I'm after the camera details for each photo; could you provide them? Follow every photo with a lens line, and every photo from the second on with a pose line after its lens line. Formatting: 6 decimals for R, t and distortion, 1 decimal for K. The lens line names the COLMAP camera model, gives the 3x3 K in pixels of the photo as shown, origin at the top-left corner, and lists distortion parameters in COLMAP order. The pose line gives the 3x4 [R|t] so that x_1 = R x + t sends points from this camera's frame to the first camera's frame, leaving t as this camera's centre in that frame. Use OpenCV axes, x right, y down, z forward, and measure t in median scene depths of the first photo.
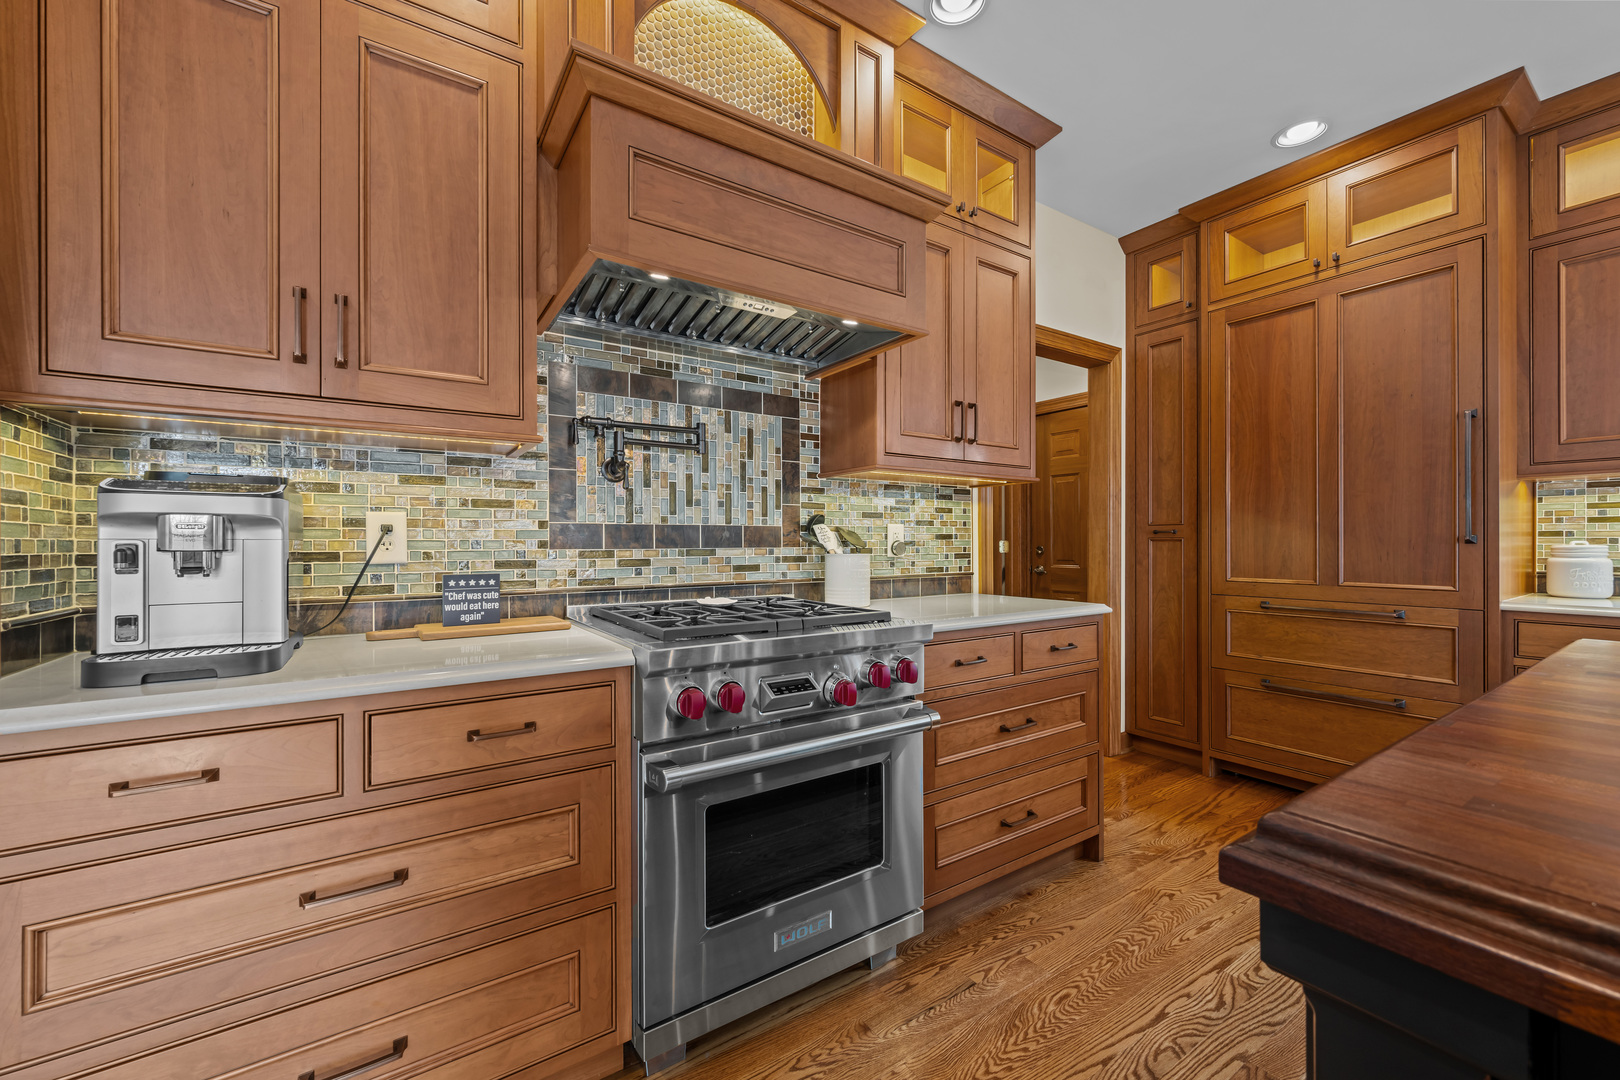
lens RADIAL K [[641.3, 0, 812.4], [0, 641.3, 544.1], [0, 0, 1]] dist [0.000087, 0.000659]
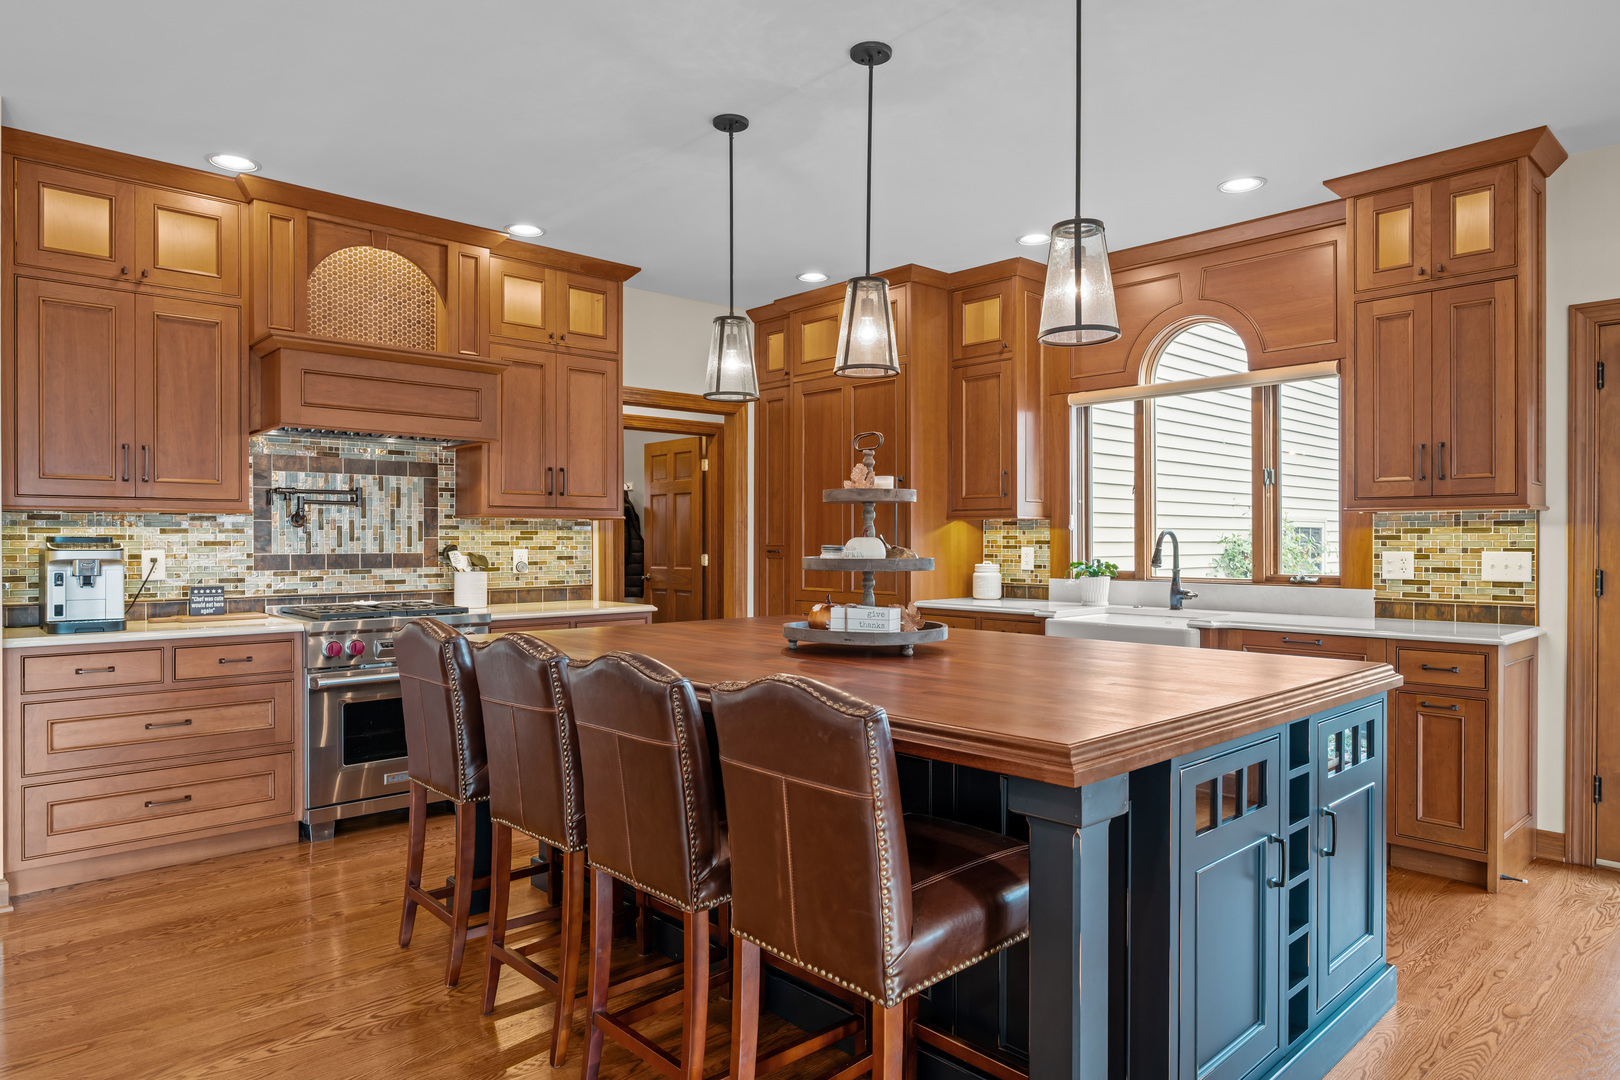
lens RADIAL K [[997.2, 0, 816.0], [0, 997.2, 545.4], [0, 0, 1]] dist [0.003123, 0.001292]
pose [[0.988278, 0.001314, 0.152662, 0.551127], [-0.001767, 0.999994, 0.002829, -0.059945], [-0.152658, -0.003066, 0.988274, -1.549377]]
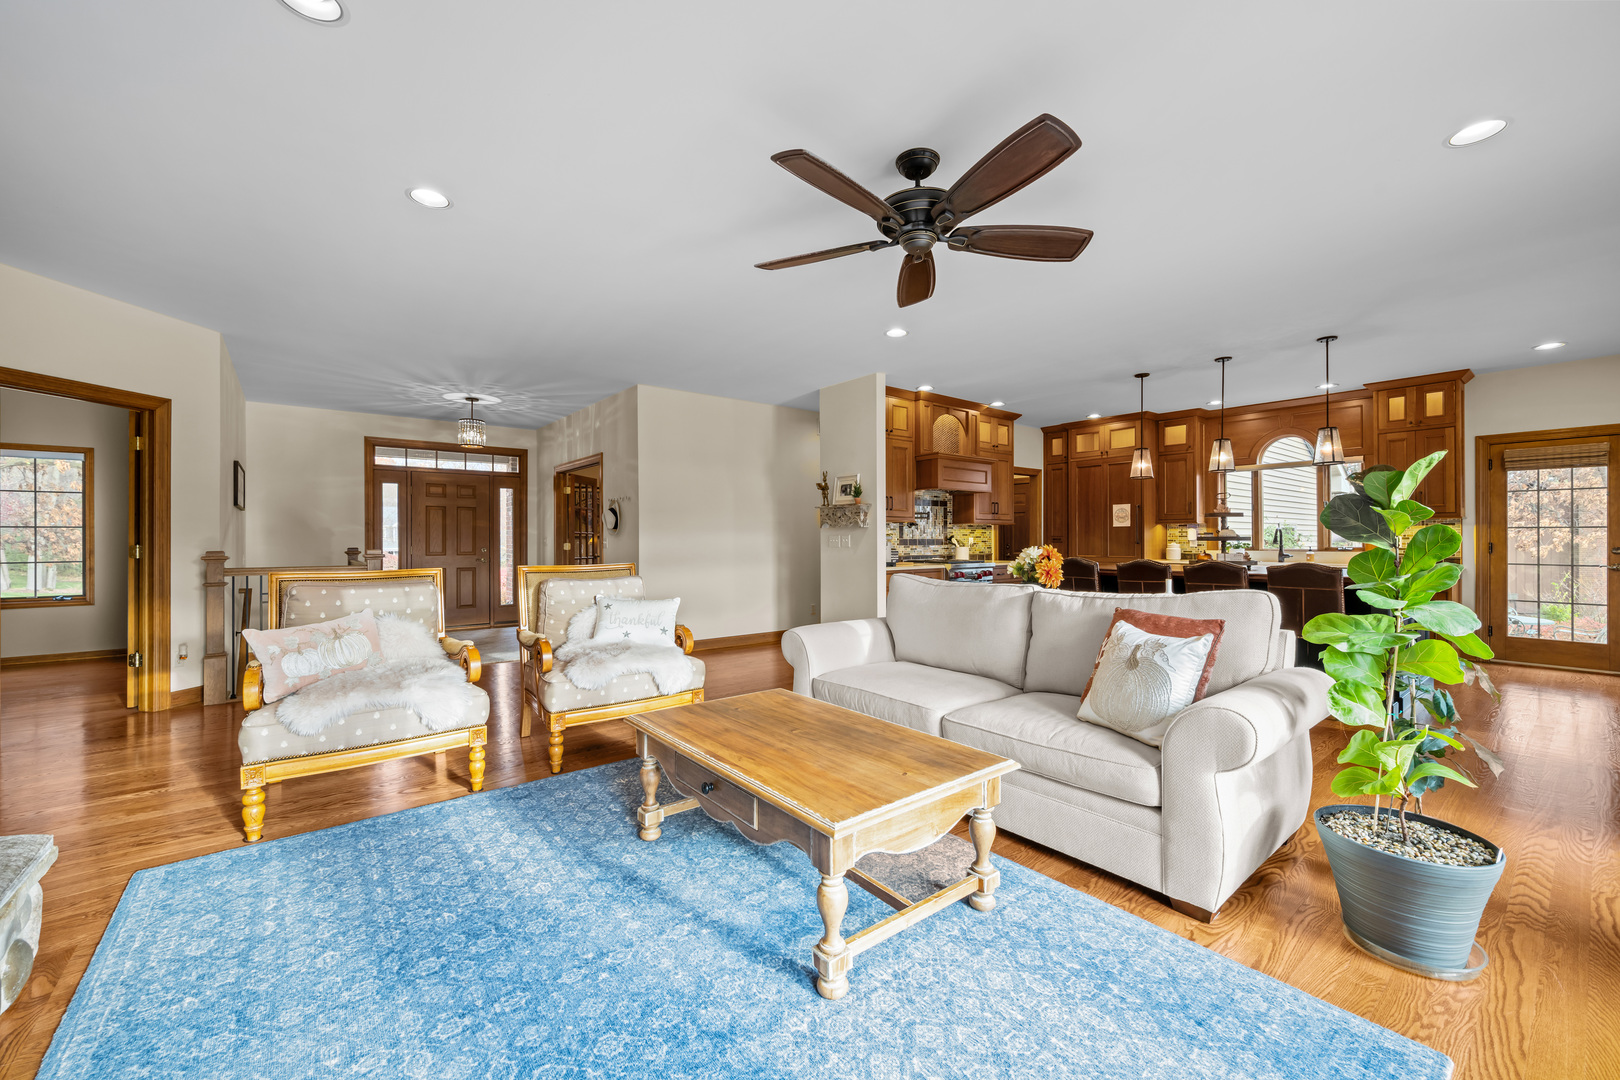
lens RADIAL K [[641.3, 0, 812.4], [0, 641.3, 544.1], [0, 0, 1]] dist [0.000087, 0.000659]
pose [[0.996465, 0.000814, 0.084002, -1.176288], [-0.001042, 0.999996, 0.002674, -0.009573], [-0.084000, -0.002752, 0.996462, -2.683585]]
